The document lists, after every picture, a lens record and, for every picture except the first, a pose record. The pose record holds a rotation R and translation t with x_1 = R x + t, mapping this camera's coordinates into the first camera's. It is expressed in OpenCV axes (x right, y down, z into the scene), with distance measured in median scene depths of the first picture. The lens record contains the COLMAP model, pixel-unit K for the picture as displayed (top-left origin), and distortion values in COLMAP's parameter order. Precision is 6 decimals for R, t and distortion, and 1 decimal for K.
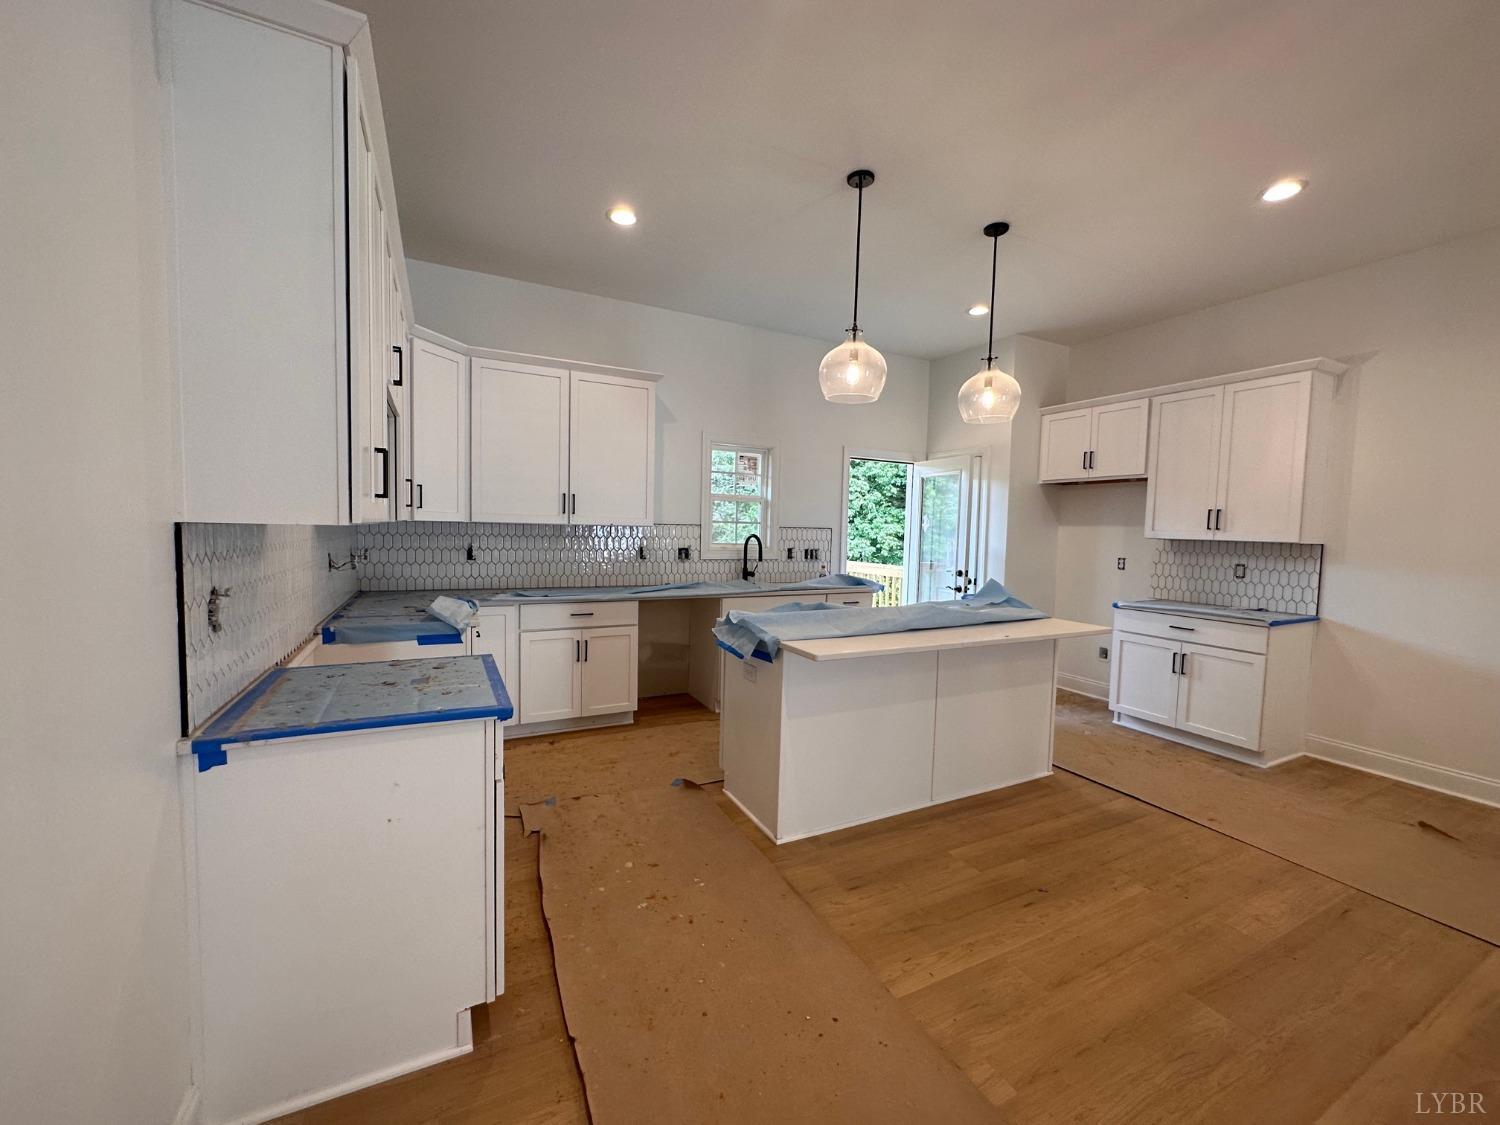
lens RADIAL K [[599.1, 0, 750.0], [0, 599.1, 562.5], [0, 0, 1]] dist [-0.001752, -0.000030]
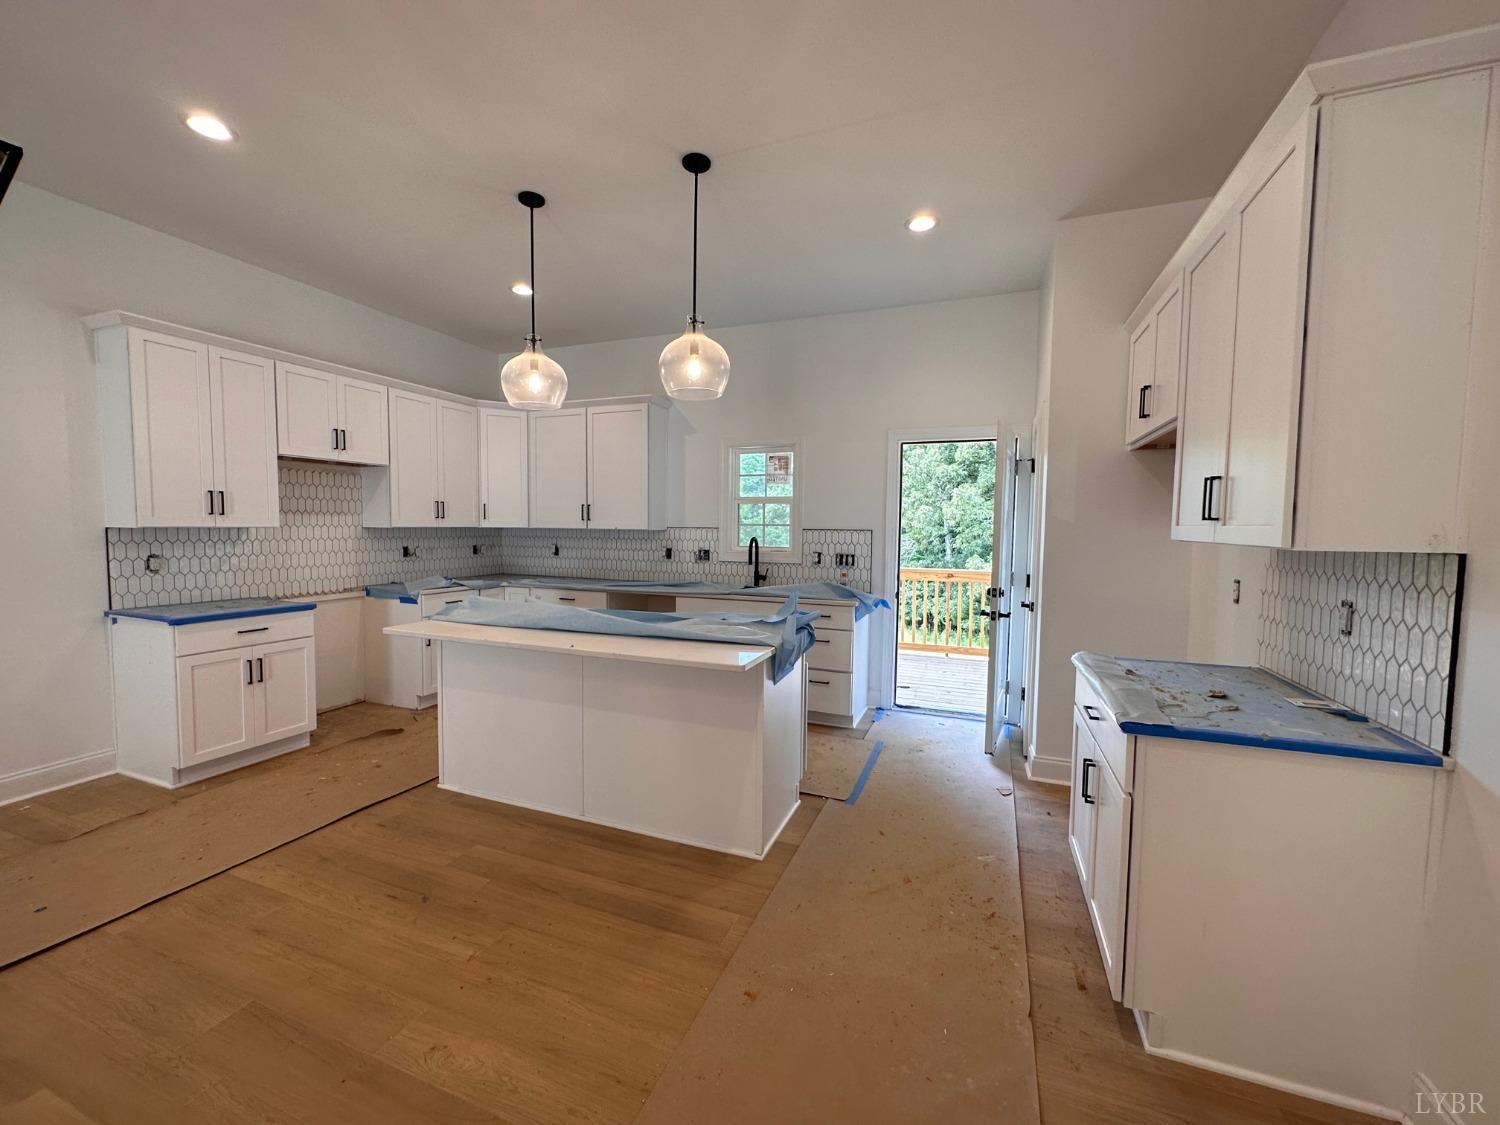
lens RADIAL K [[597.2, 0, 750.0], [0, 597.2, 562.5], [0, 0, 1]] dist [-0.003128, -0.000183]
pose [[0.662850, 0.028435, -0.748212, 0.896859], [-0.038506, 0.999251, 0.003863, -0.010583], [0.747761, 0.026250, 0.663449, 0.431348]]
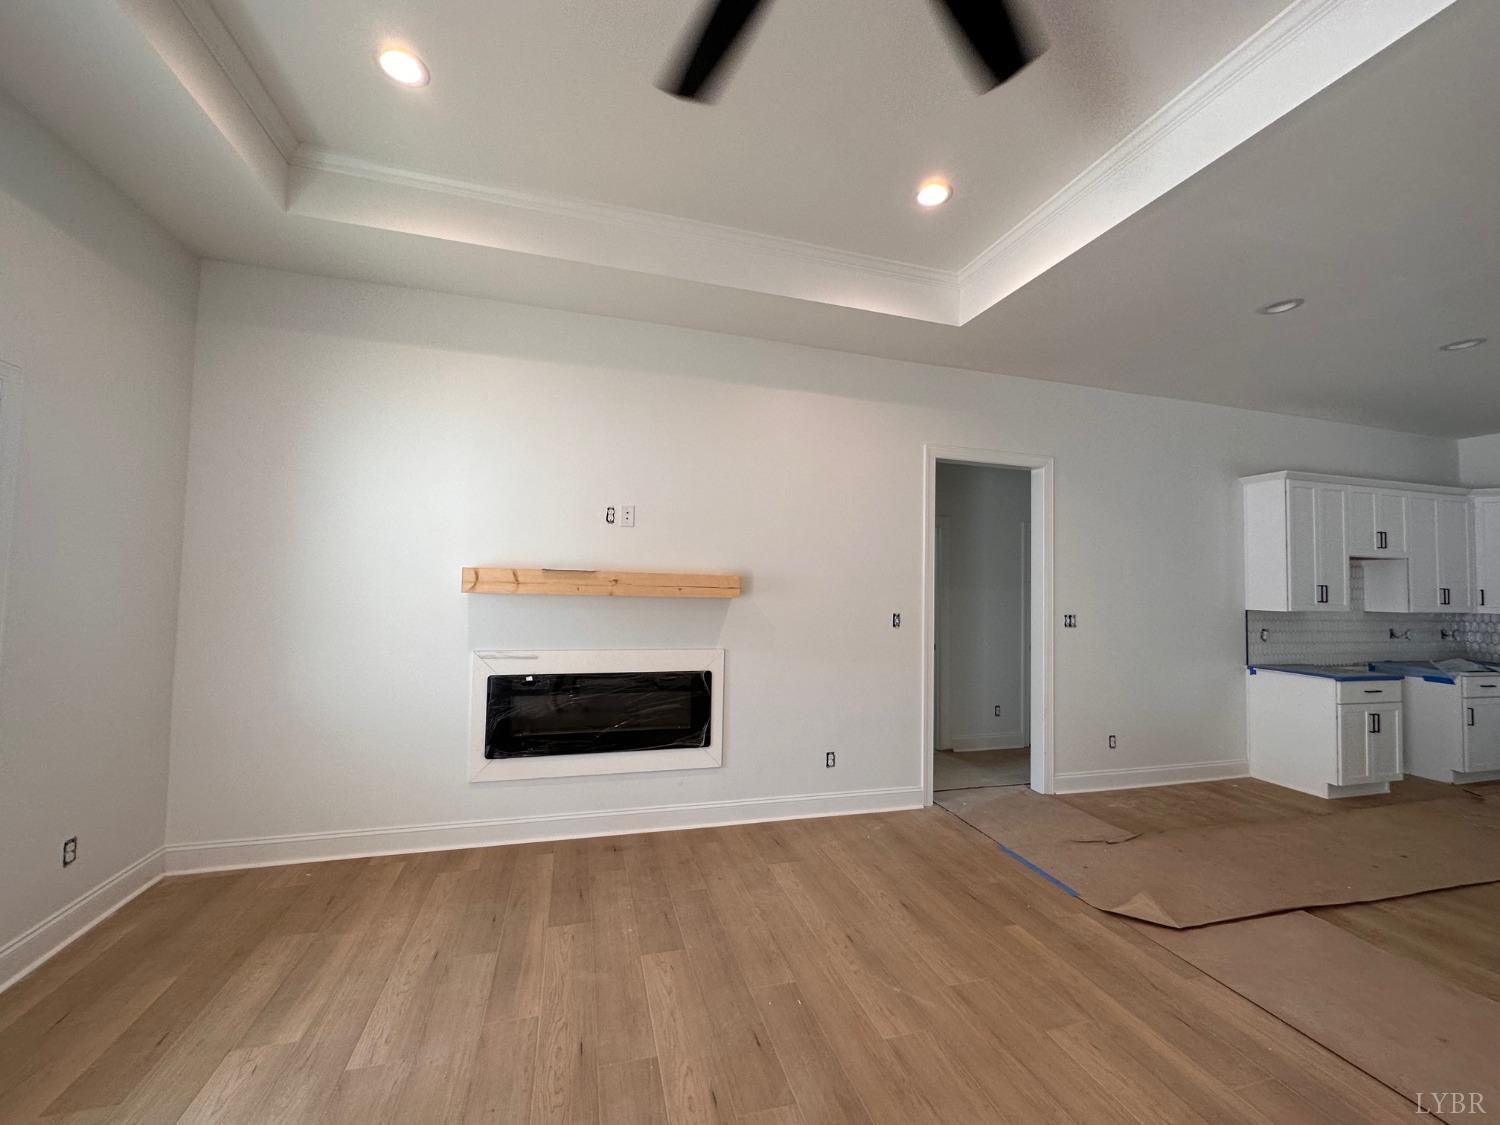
lens RADIAL K [[599.1, 0, 750.0], [0, 599.1, 562.5], [0, 0, 1]] dist [-0.001752, -0.000030]
pose [[-0.191720, -0.071066, -0.978873, 1.129579], [-0.084183, 0.994890, -0.055741, 0.036960], [0.977833, 0.071718, -0.196723, -0.464060]]
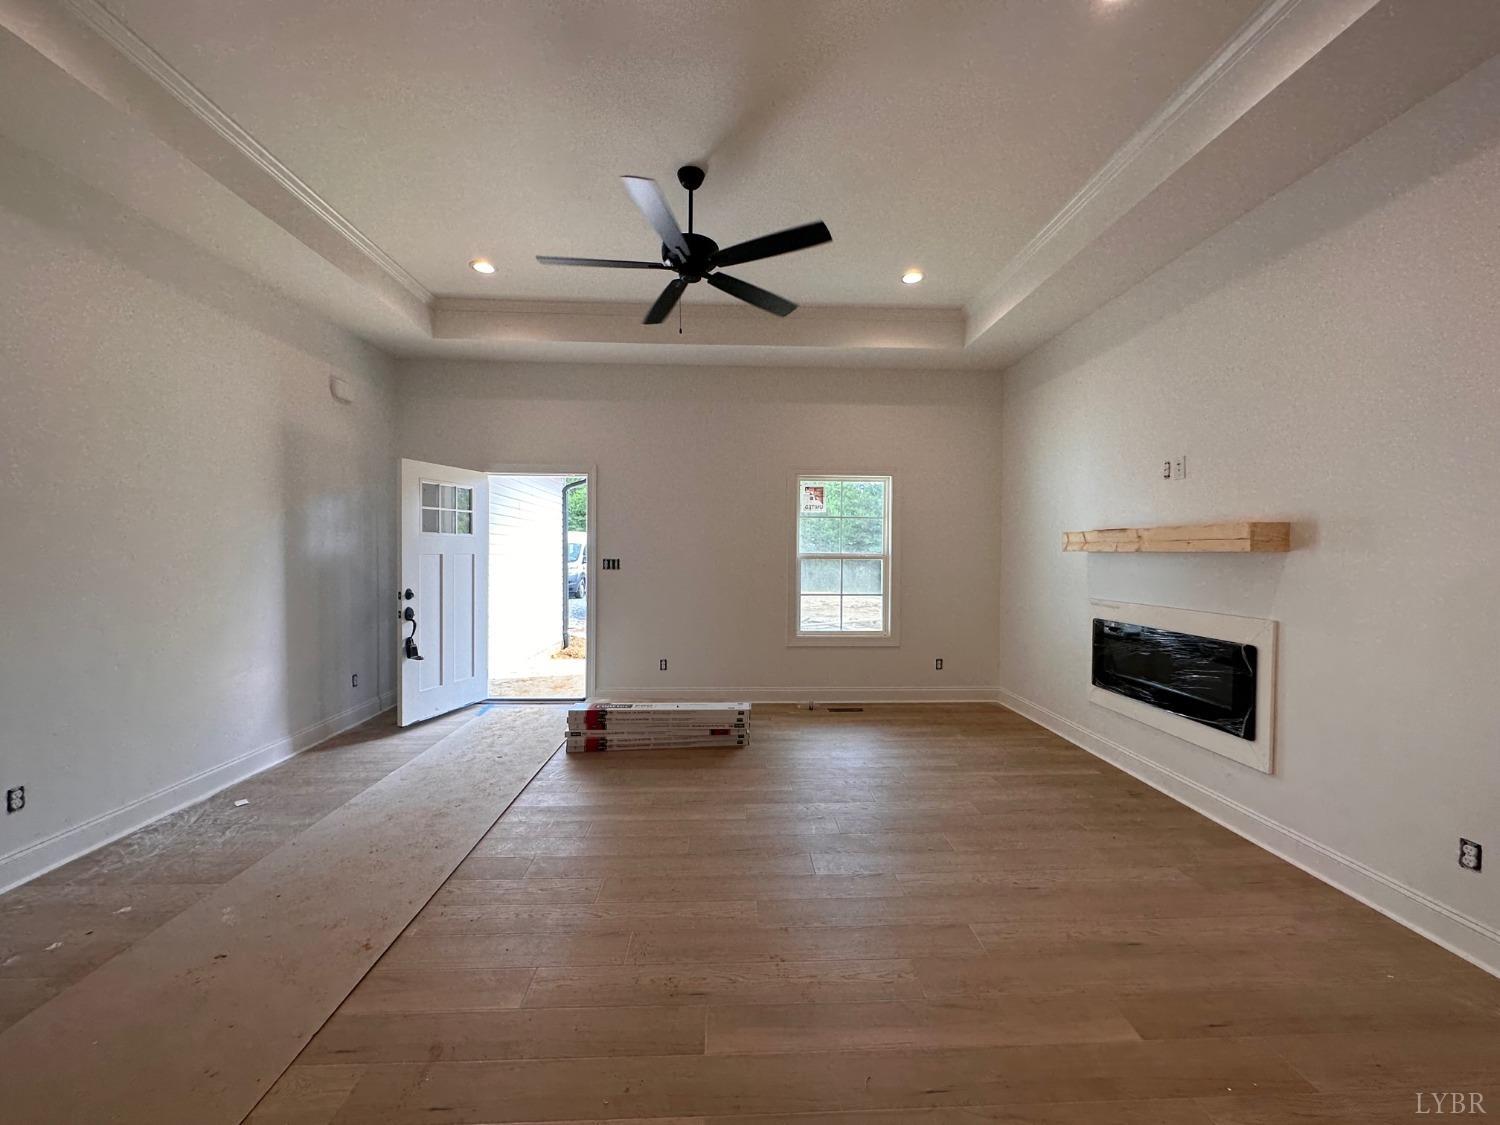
lens RADIAL K [[597.0, 0, 750.0], [0, 597.0, 562.5], [0, 0, 1]] dist [-0.000296, 0.000146]
pose [[-0.906684, -0.035921, 0.420278, 0.481468], [-0.002680, 0.996838, 0.079417, 0.001142], [-0.421802, 0.070879, -0.903913, 0.203318]]
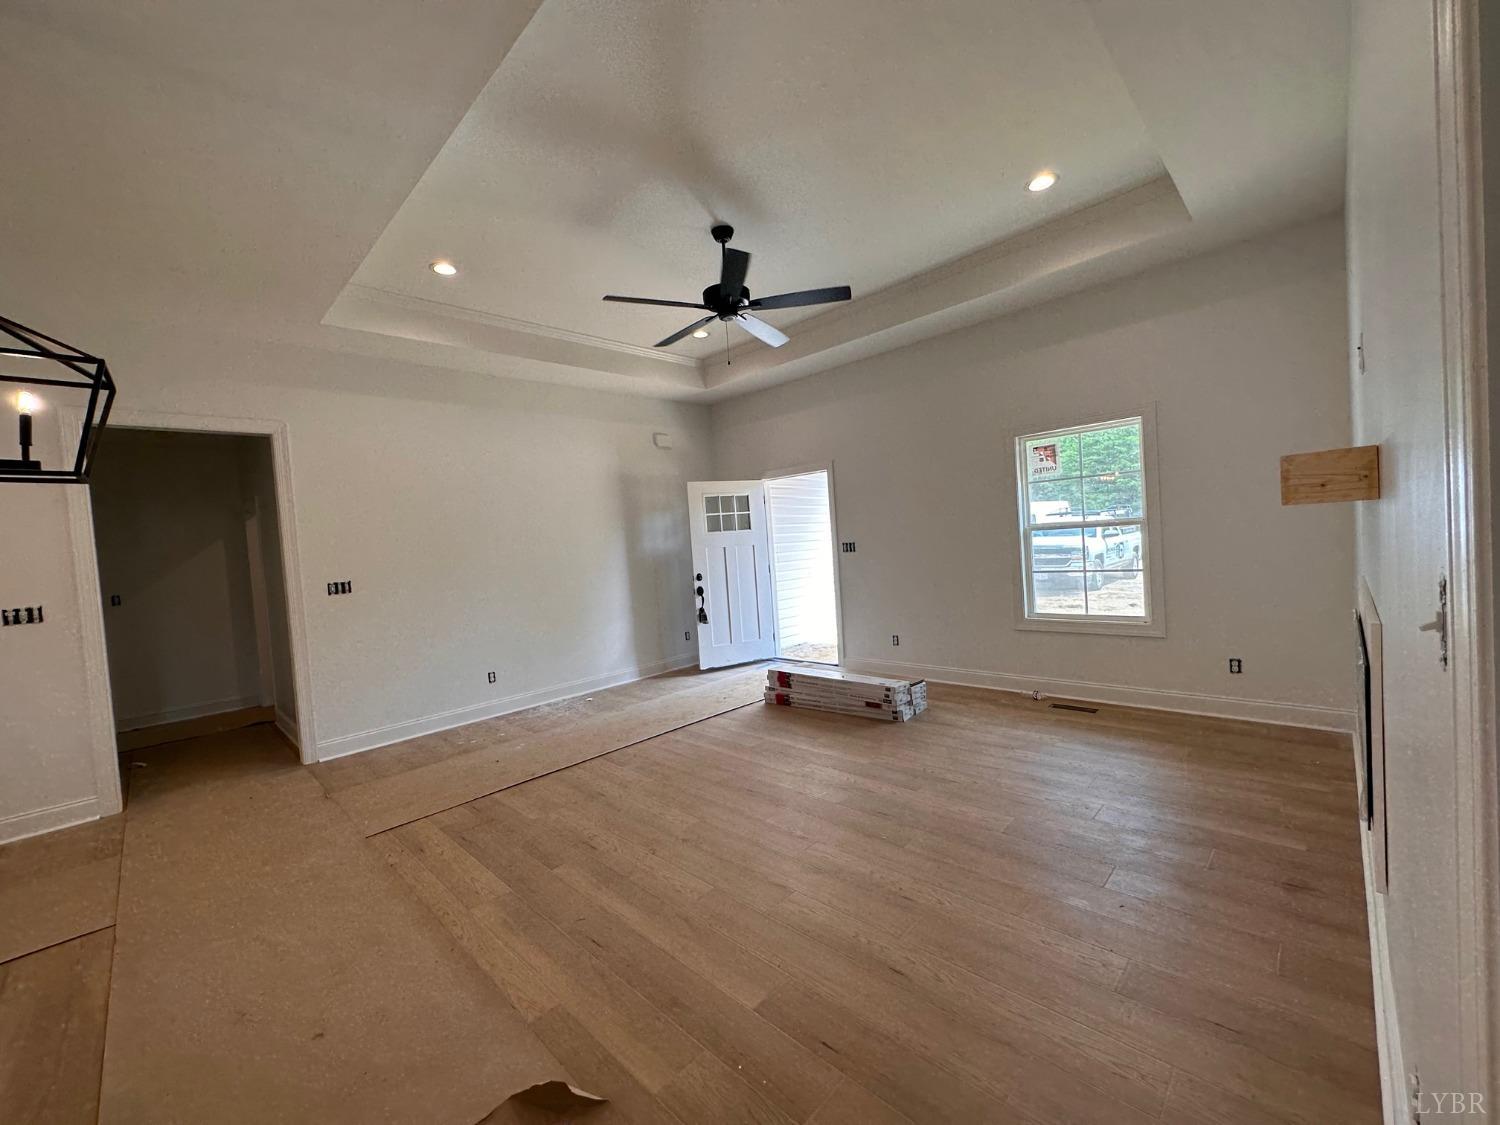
lens RADIAL K [[597.0, 0, 750.0], [0, 597.0, 562.5], [0, 0, 1]] dist [-0.000296, 0.000146]
pose [[-0.317301, -0.036368, 0.947627, -0.020010], [0.116393, 0.990216, 0.076975, 0.006127], [-0.941155, 0.134722, -0.309964, -0.181010]]
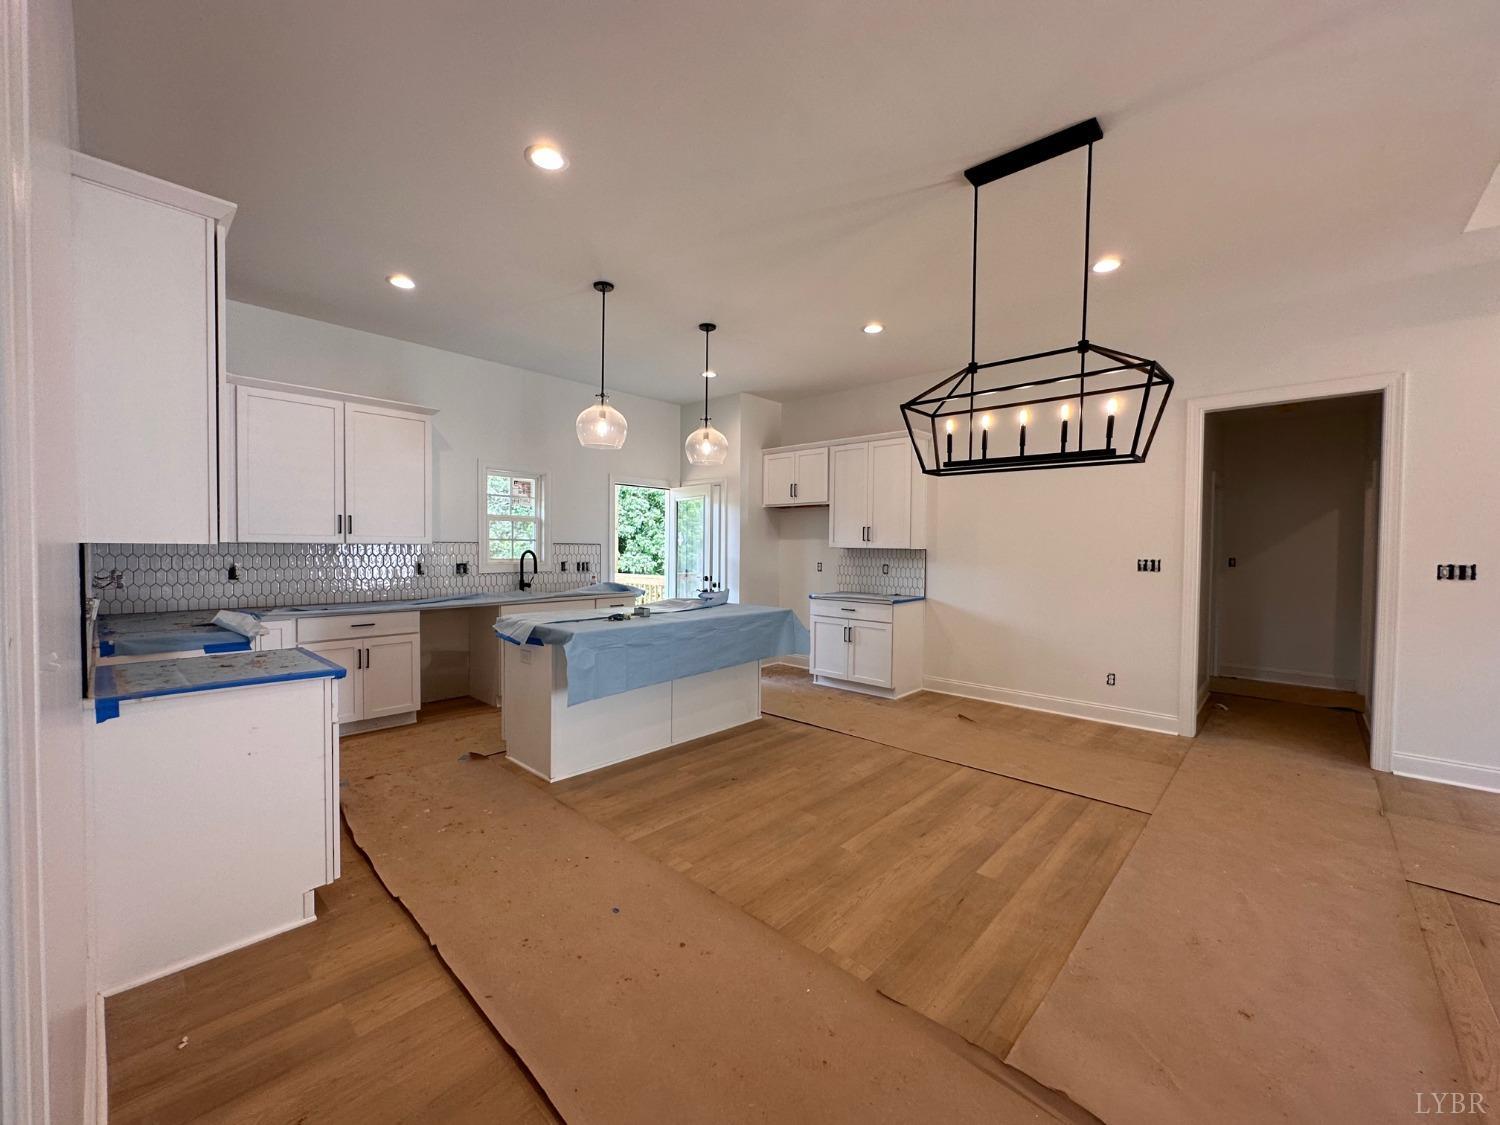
lens RADIAL K [[599.1, 0, 750.0], [0, 599.1, 562.5], [0, 0, 1]] dist [-0.001752, -0.000030]
pose [[0.938432, -0.024744, 0.344578, 0.009335], [0.034272, 0.999179, -0.021587, 0.019465], [-0.343761, 0.032068, 0.938510, -0.265945]]
